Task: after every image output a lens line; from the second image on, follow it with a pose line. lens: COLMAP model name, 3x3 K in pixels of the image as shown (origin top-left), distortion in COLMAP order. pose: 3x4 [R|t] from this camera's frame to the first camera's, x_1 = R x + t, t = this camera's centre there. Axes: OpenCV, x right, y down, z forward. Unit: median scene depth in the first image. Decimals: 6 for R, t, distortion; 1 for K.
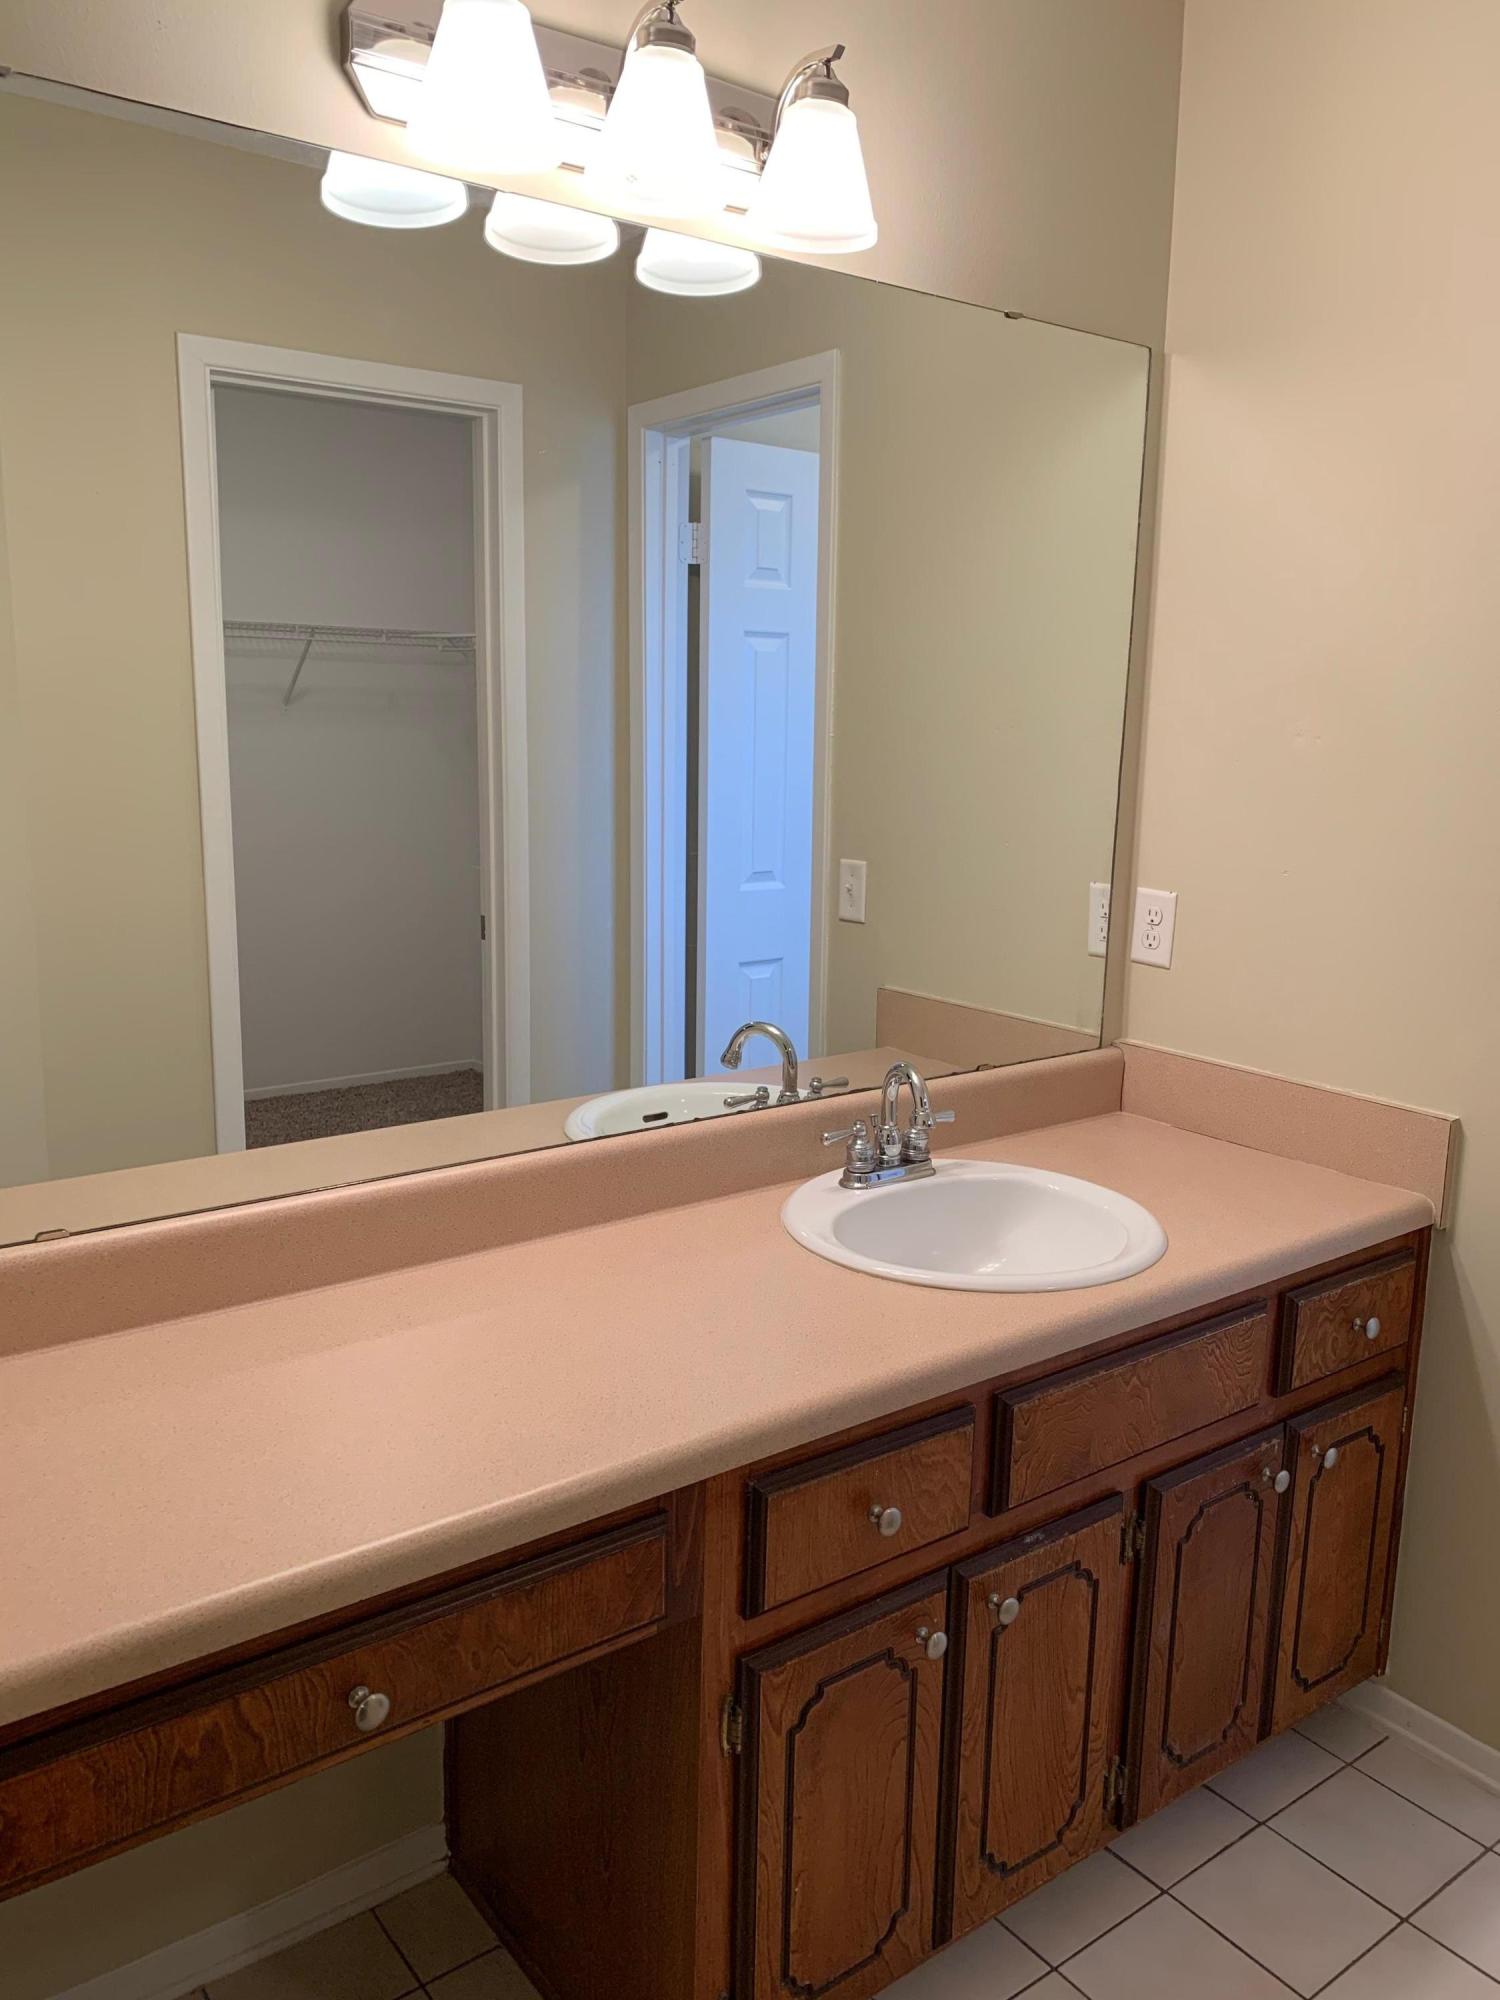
lens RADIAL K [[1542.7, 0, 752.7], [0, 1542.7, 997.0], [0, 0, 1]] dist [0.035528, -0.030903]
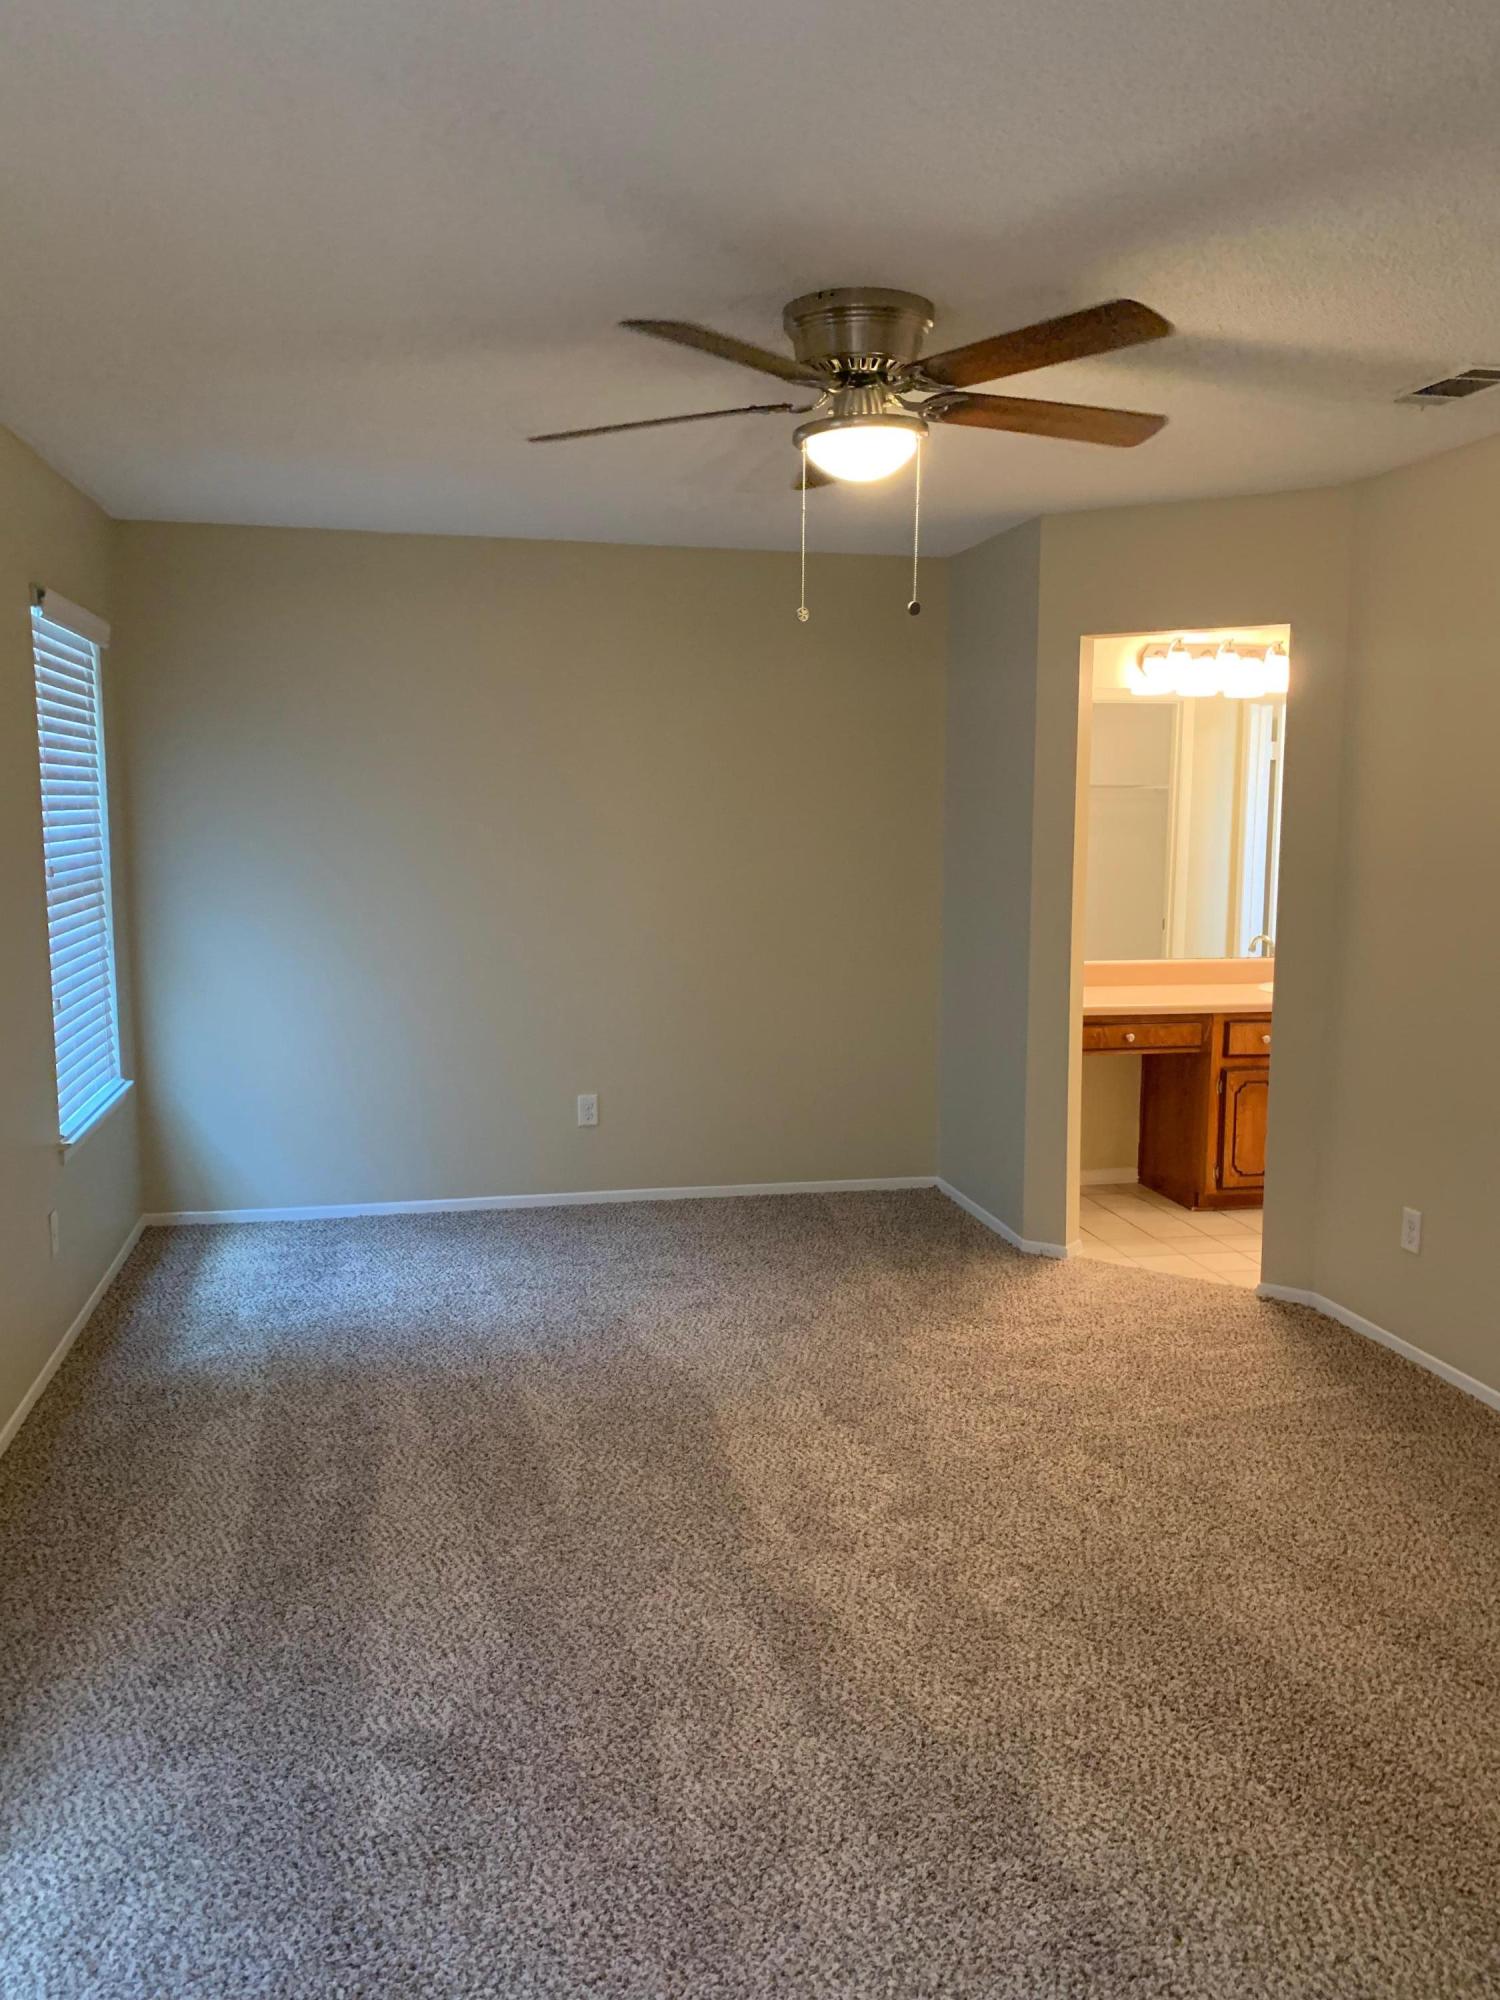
lens RADIAL K [[1542.7, 0, 750.7], [0, 1542.7, 999.2], [0, 0, 1]] dist [0.035528, -0.030903]
pose [[0.905443, 0.038514, -0.422717, 0.543220], [-0.069672, 0.995853, -0.058501, 0.553371], [0.418711, 0.082421, 0.904371, -2.951661]]
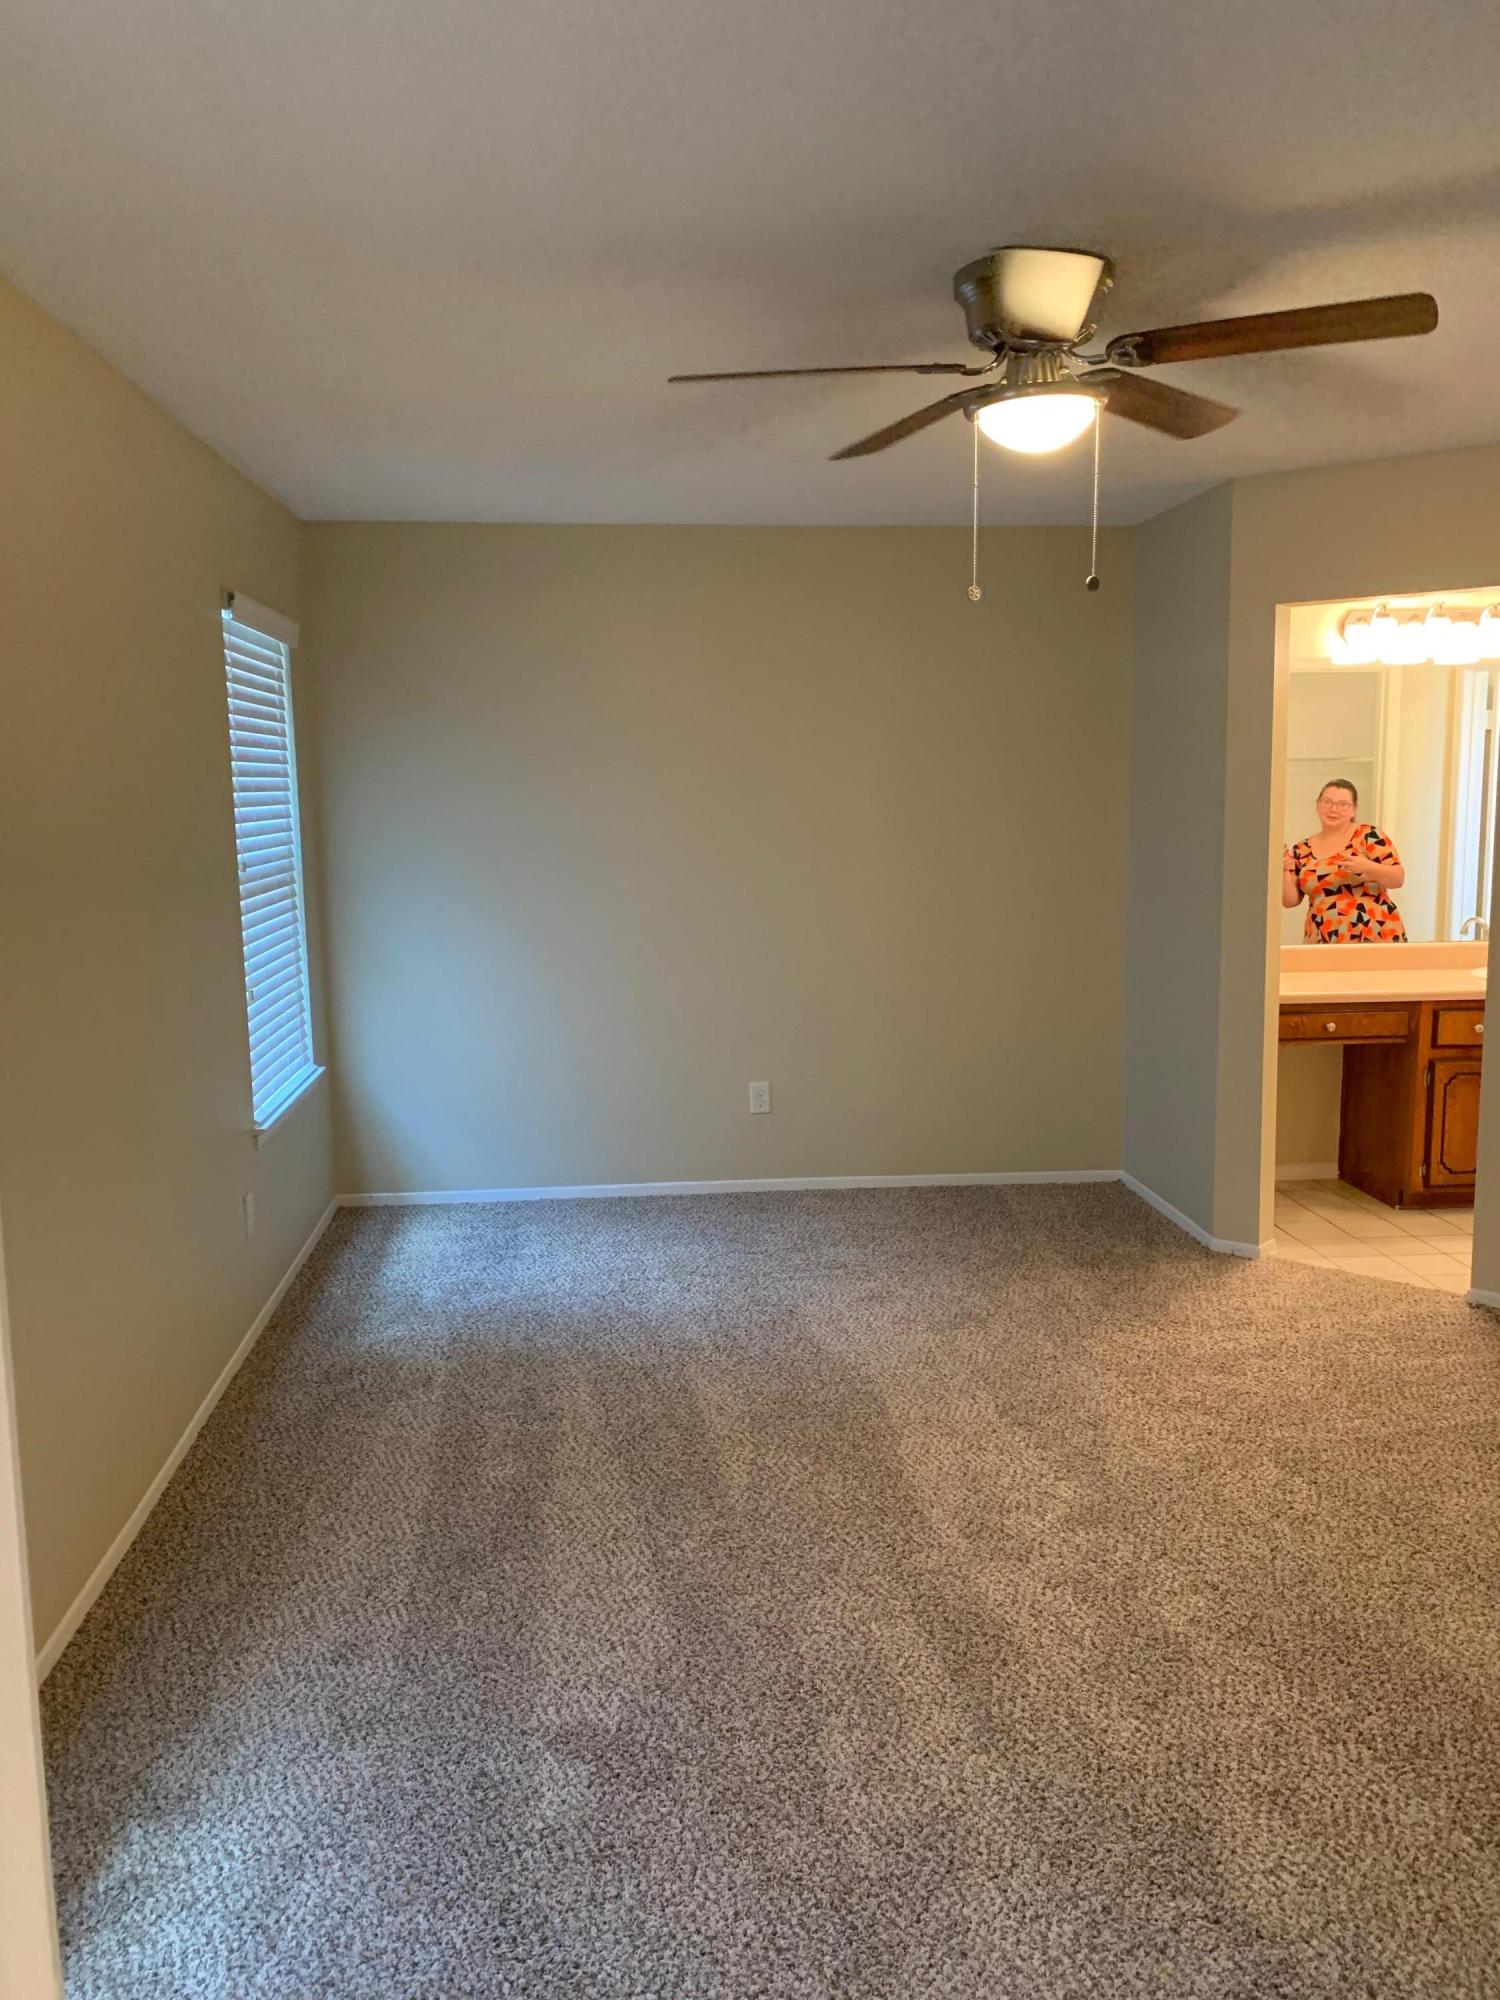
lens RADIAL K [[1542.7, 0, 750.0], [0, 1542.7, 1003.7], [0, 0, 1]] dist [0.035528, -0.030903]
pose [[0.849141, 0.044592, -0.526281, 0.540561], [-0.073847, 0.996666, -0.034702, 0.533314], [0.522979, 0.068331, 0.849602, -2.907389]]
